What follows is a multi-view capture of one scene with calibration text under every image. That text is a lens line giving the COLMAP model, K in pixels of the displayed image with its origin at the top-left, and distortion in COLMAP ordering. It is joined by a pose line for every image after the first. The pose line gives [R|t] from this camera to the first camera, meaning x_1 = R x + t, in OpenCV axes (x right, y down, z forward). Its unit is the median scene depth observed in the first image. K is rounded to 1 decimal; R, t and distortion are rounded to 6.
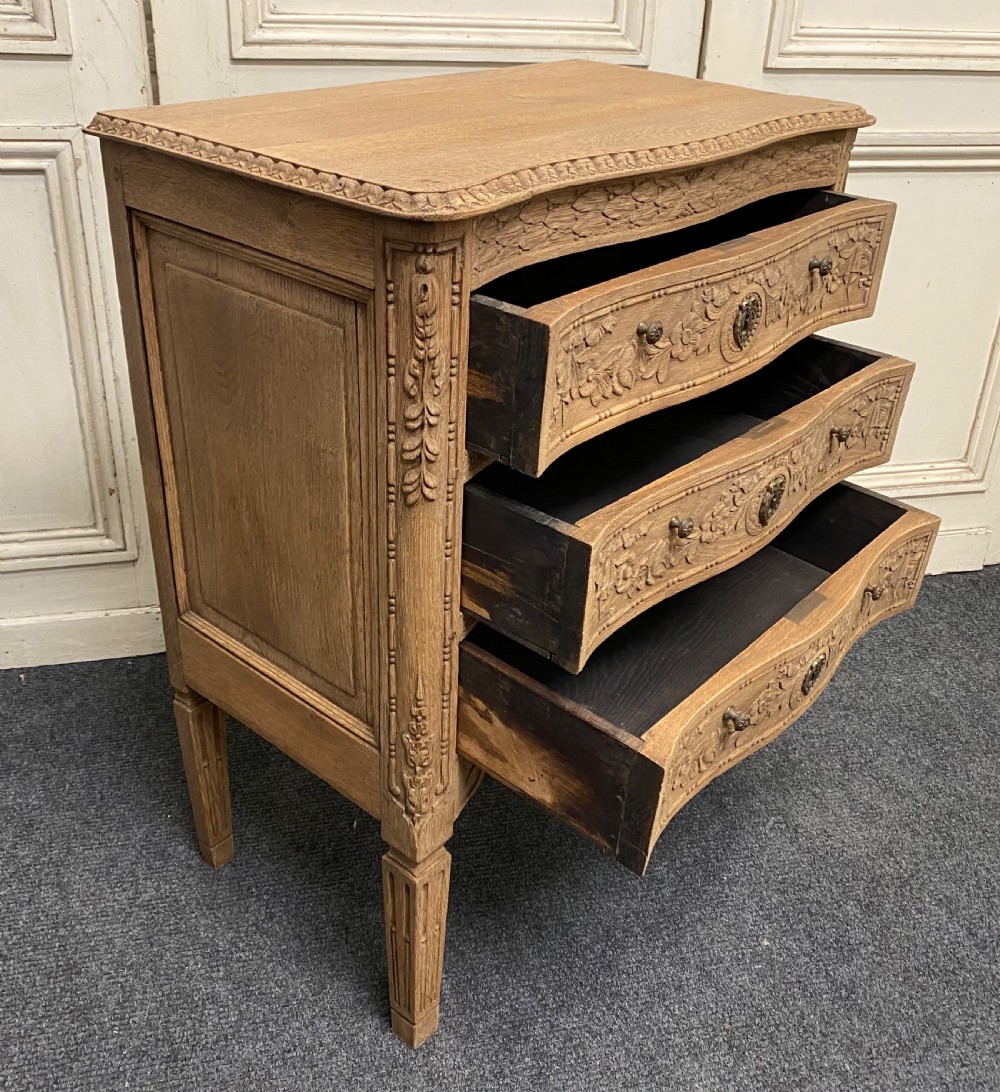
lens RADIAL K [[1119.6, 0, 476.9], [0, 1119.6, 549.8], [0, 0, 1]] dist [0.134771, -0.312027]
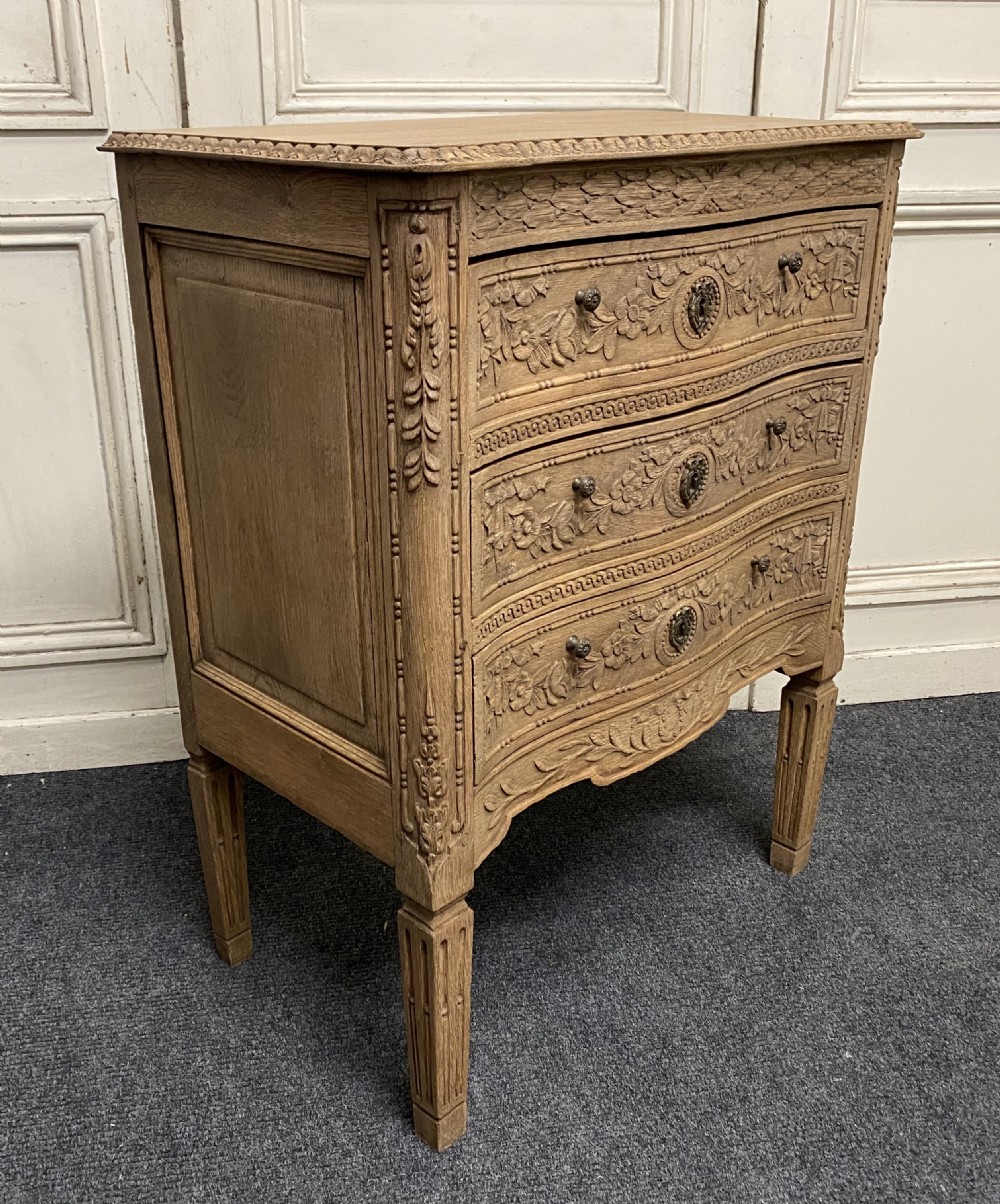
lens RADIAL K [[1232.0, 0, 463.4], [0, 1232.0, 607.2], [0, 0, 1]] dist [0.176949, -0.462867]
pose [[0.996287, -0.011931, -0.085262, 0.053427], [0.001639, 0.992800, -0.119770, 0.136080], [0.086077, 0.119185, 0.989134, -0.017928]]
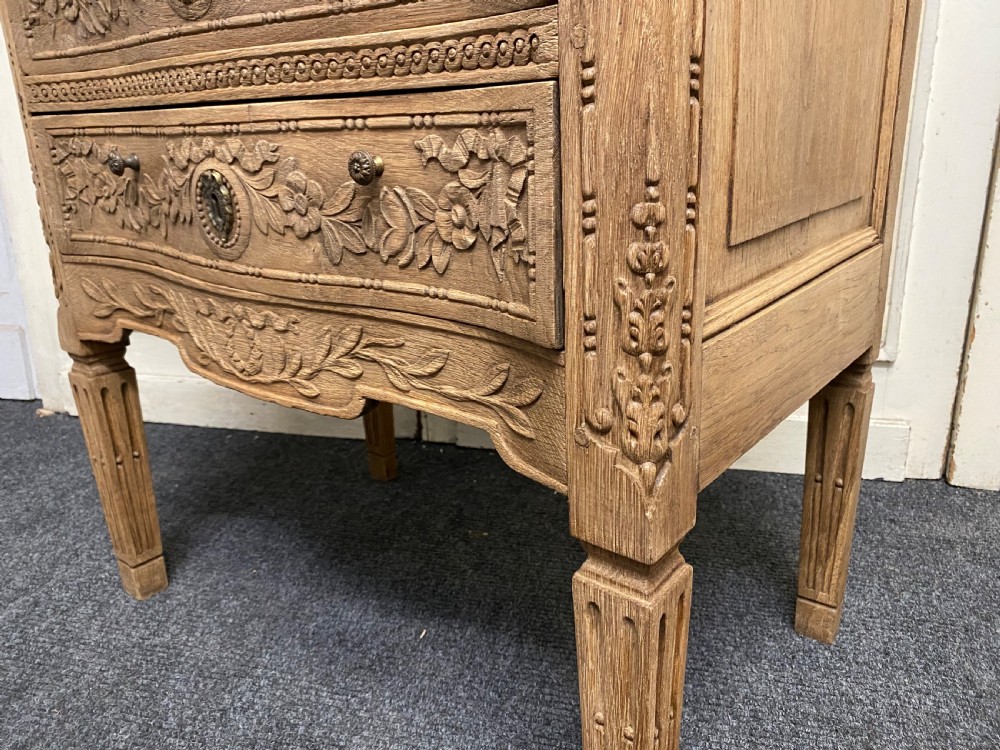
lens RADIAL K [[770.4, 0, 497.3], [0, 770.4, 360.0], [0, 0, 1]] dist [0.053122, -0.094215]
pose [[0.036759, 0.274974, -0.960749, 0.604075], [-0.459368, 0.858453, 0.228121, -0.066968], [0.887485, 0.432952, 0.157870, 1.117563]]
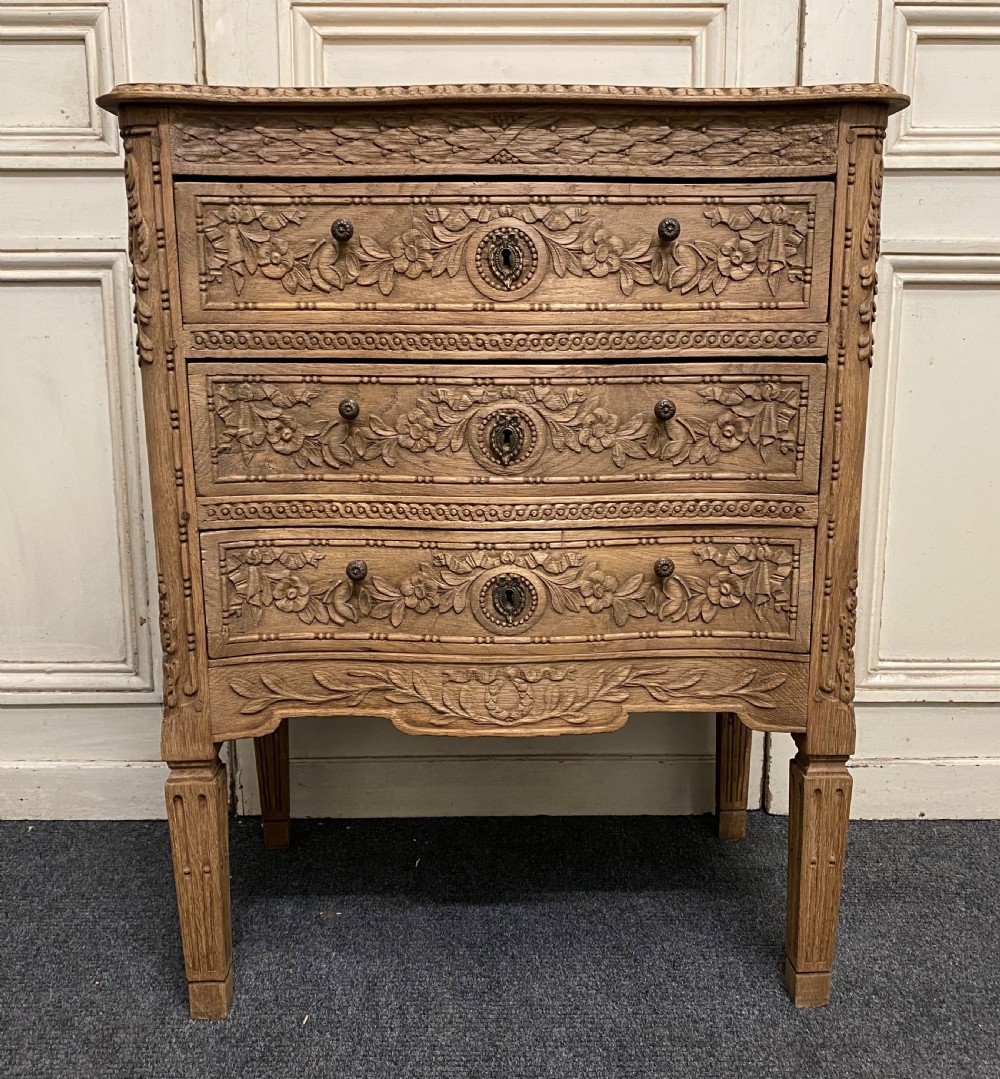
lens RADIAL K [[1106.3, 0, 477.2], [0, 1106.3, 543.3], [0, 0, 1]] dist [0.134771, -0.312027]
pose [[0.670204, 0.114604, -0.733275, 0.766959], [-0.343717, 0.923593, -0.169805, 0.150440], [0.657788, 0.365843, 0.658387, 0.395792]]
